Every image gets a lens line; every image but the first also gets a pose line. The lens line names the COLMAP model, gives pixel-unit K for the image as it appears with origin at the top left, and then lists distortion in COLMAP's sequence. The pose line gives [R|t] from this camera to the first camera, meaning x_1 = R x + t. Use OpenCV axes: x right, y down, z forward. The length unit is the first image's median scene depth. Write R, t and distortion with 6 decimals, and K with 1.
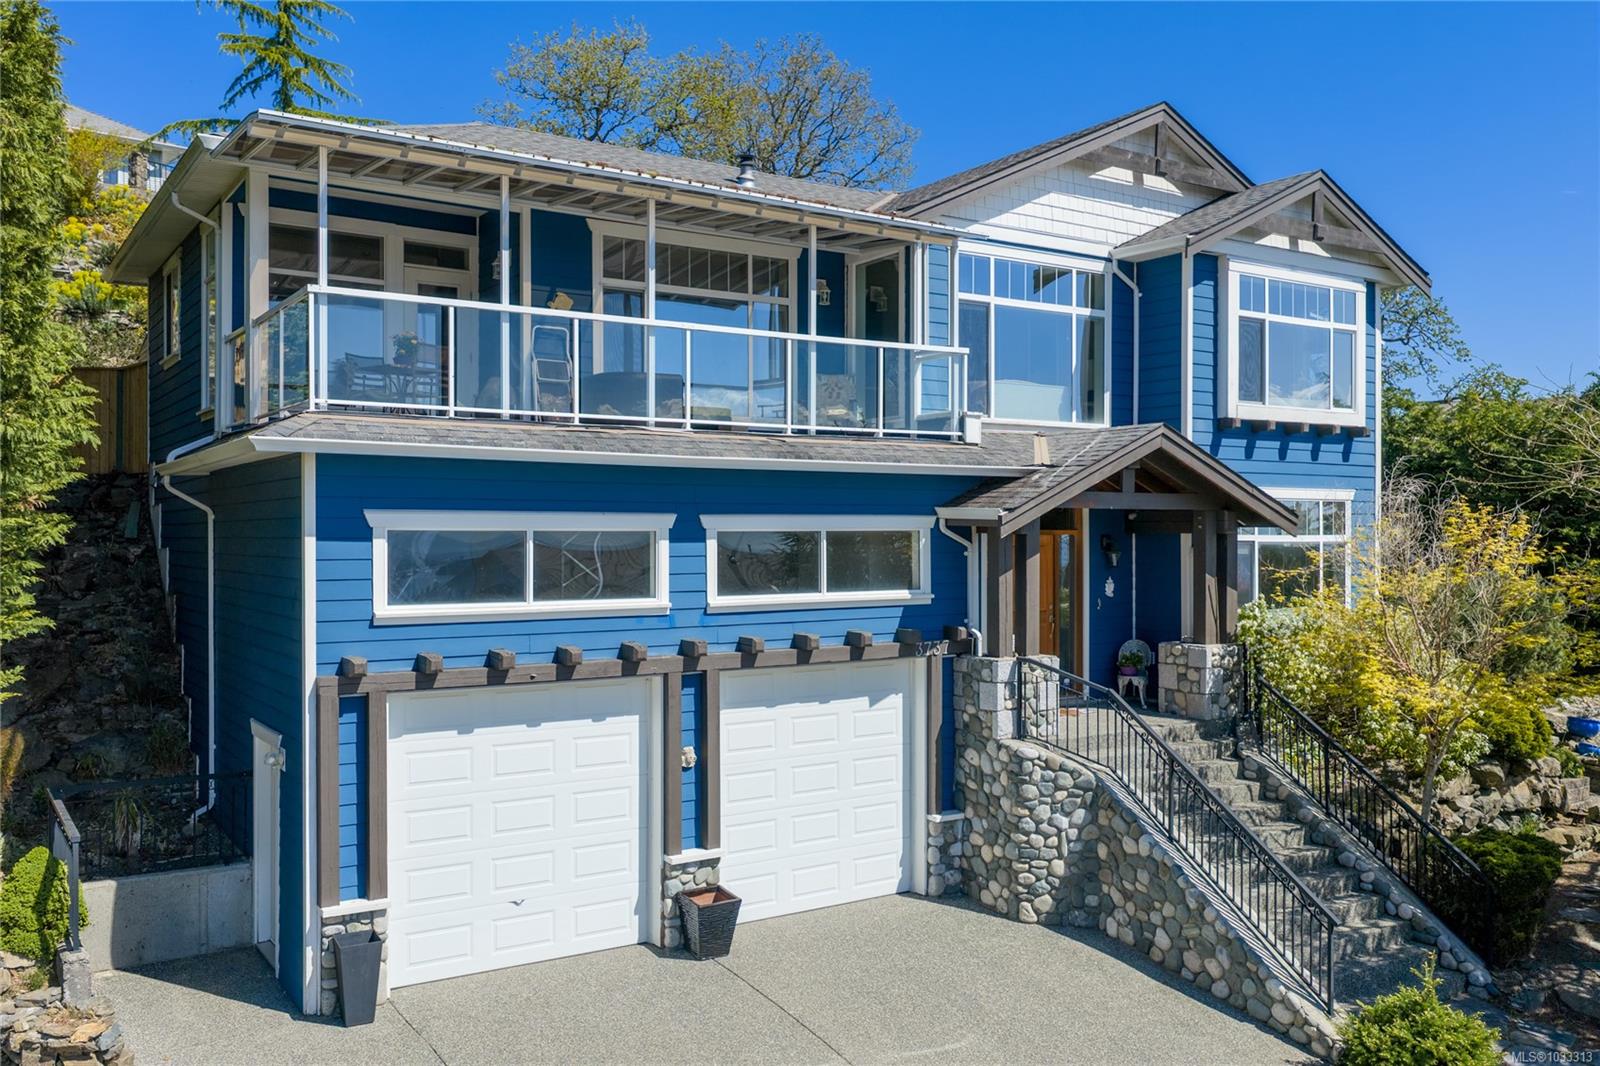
lens RADIAL K [[1331.1, 0, 810.9], [0, 1331.1, 533.5], [0, 0, 1]] dist [0.002986, -0.008883]
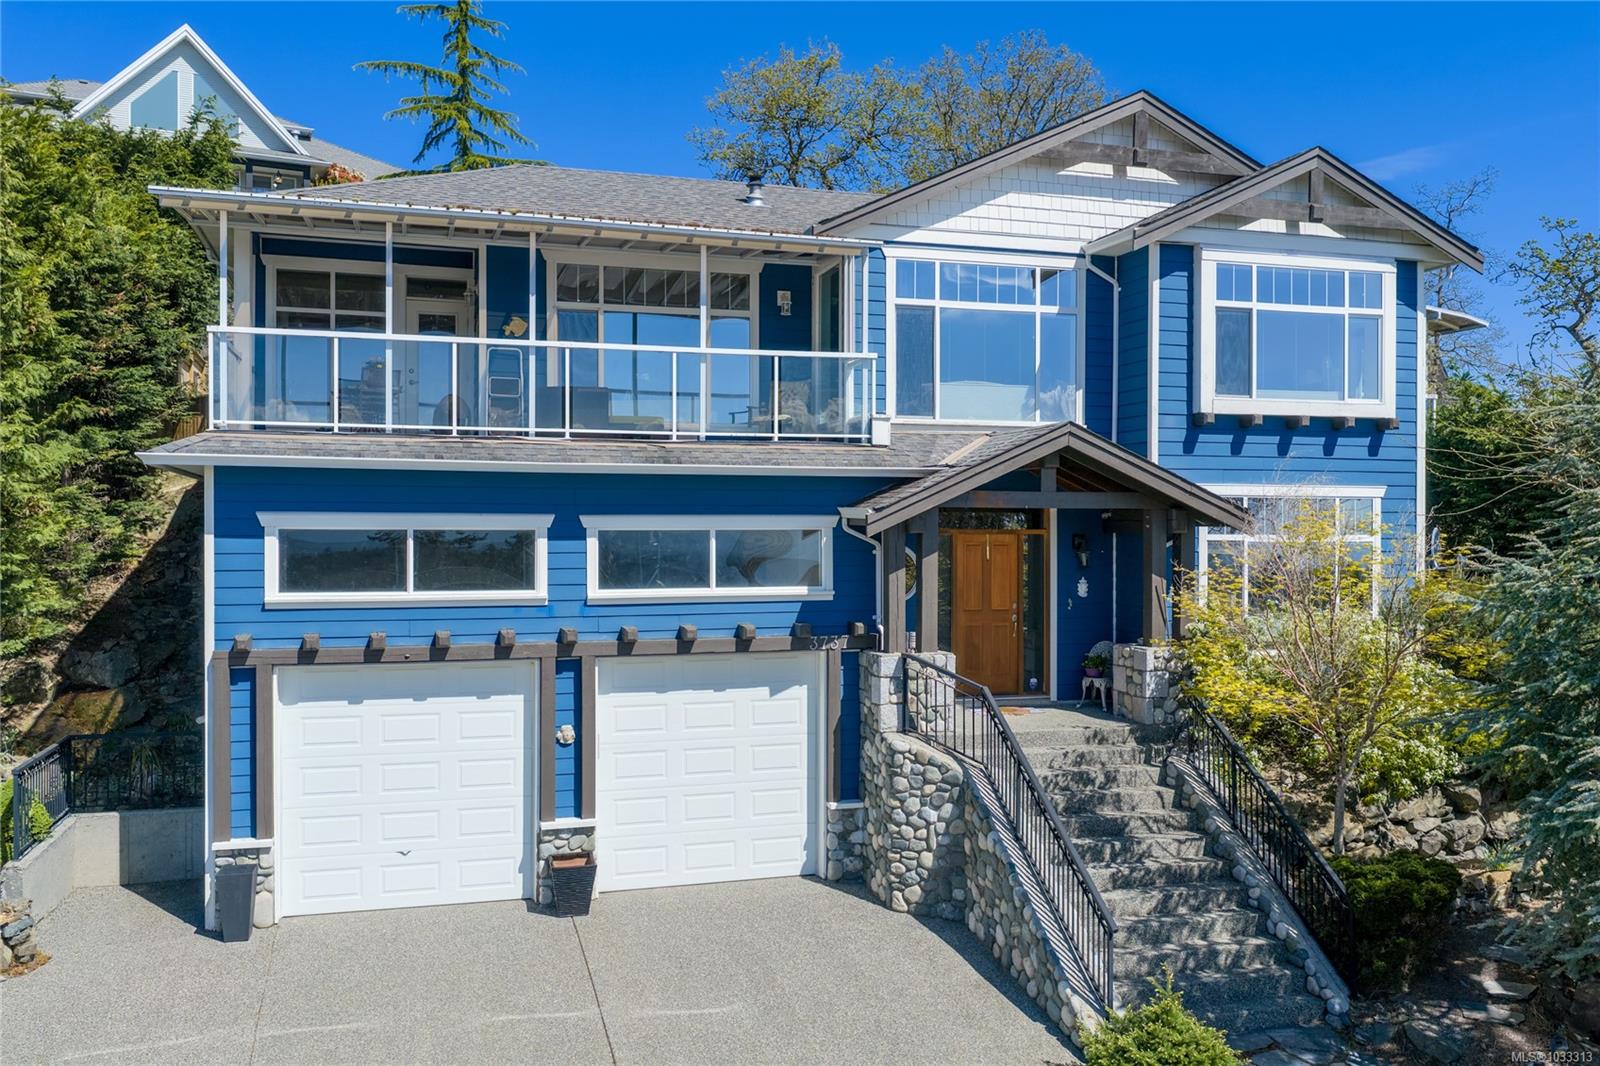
lens RADIAL K [[1331.1, 0, 810.9], [0, 1331.1, 533.5], [0, 0, 1]] dist [0.002986, -0.008883]
pose [[0.959822, 0.000910, -0.280607, 0.373553], [-0.000966, 1.000000, -0.000059, 0.000845], [0.280607, 0.000328, 0.959823, -0.005000]]
